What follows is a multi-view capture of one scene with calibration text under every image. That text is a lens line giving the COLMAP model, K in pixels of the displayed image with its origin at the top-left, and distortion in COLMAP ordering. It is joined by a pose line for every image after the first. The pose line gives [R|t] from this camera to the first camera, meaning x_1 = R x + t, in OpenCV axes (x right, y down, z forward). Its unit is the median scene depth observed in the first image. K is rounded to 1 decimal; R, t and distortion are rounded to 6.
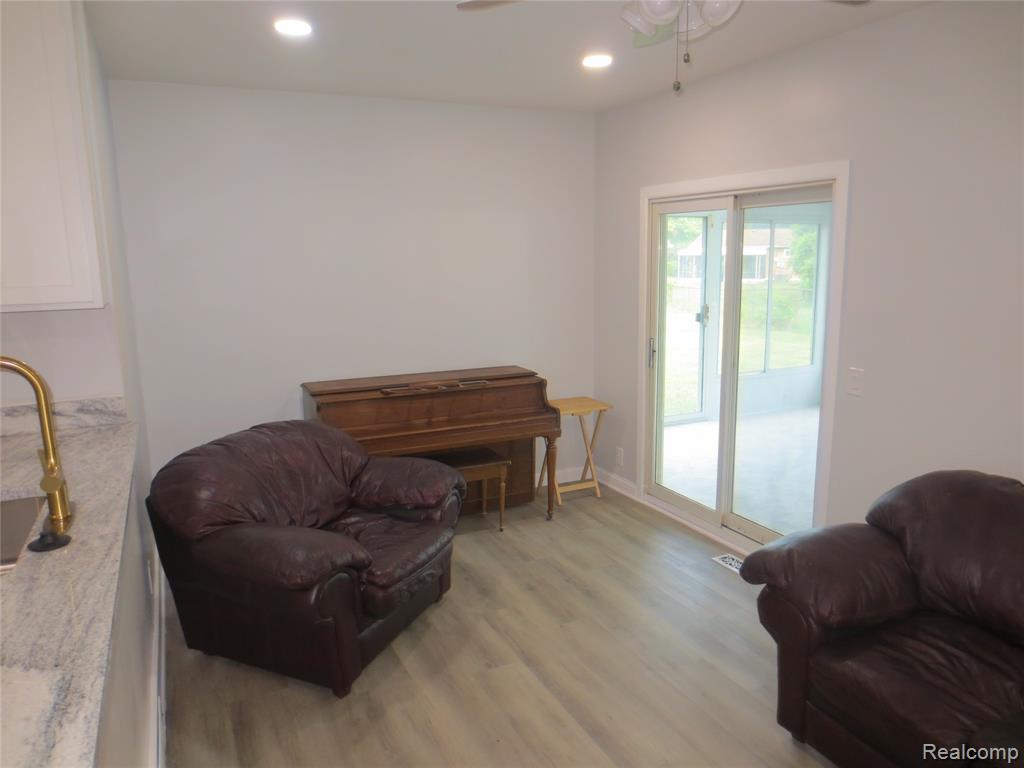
lens RADIAL K [[725.9, 0, 509.6], [0, 725.9, 383.9], [0, 0, 1]] dist [-0.033085, 0.002036]
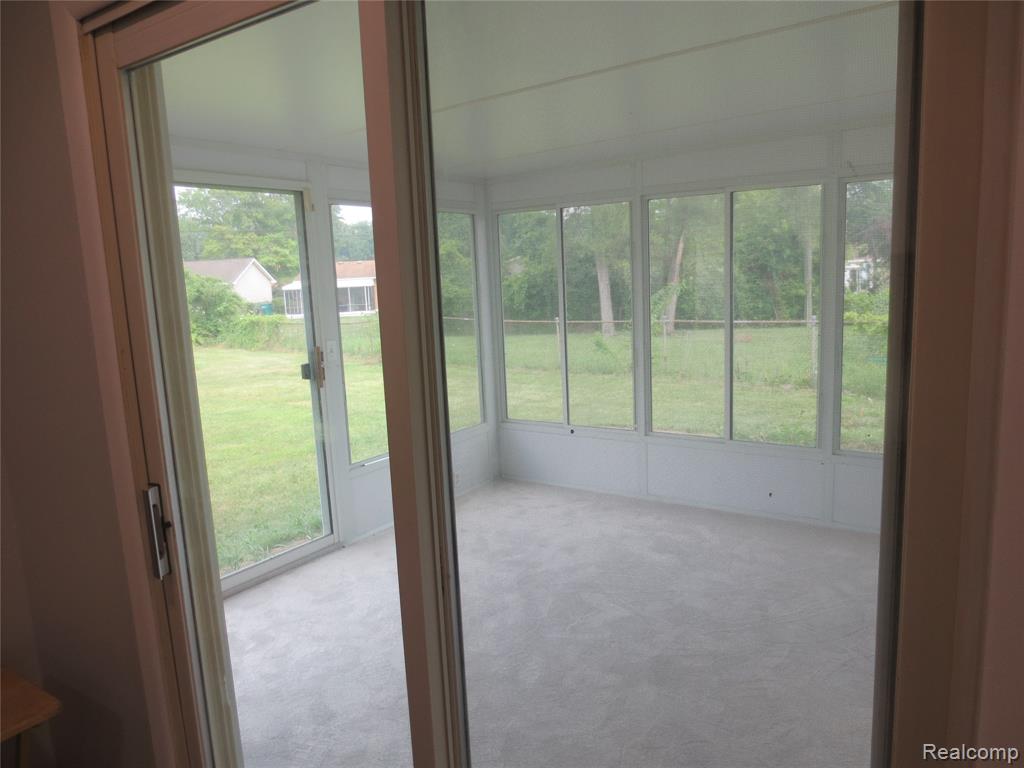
lens RADIAL K [[725.9, 0, 511.4], [0, 725.9, 387.1], [0, 0, 1]] dist [-0.033085, 0.002036]
pose [[0.863901, -0.100936, 0.493444, 0.123828], [0.122845, 0.992352, -0.012082, -0.054782], [-0.488451, 0.071055, 0.869693, 0.449796]]
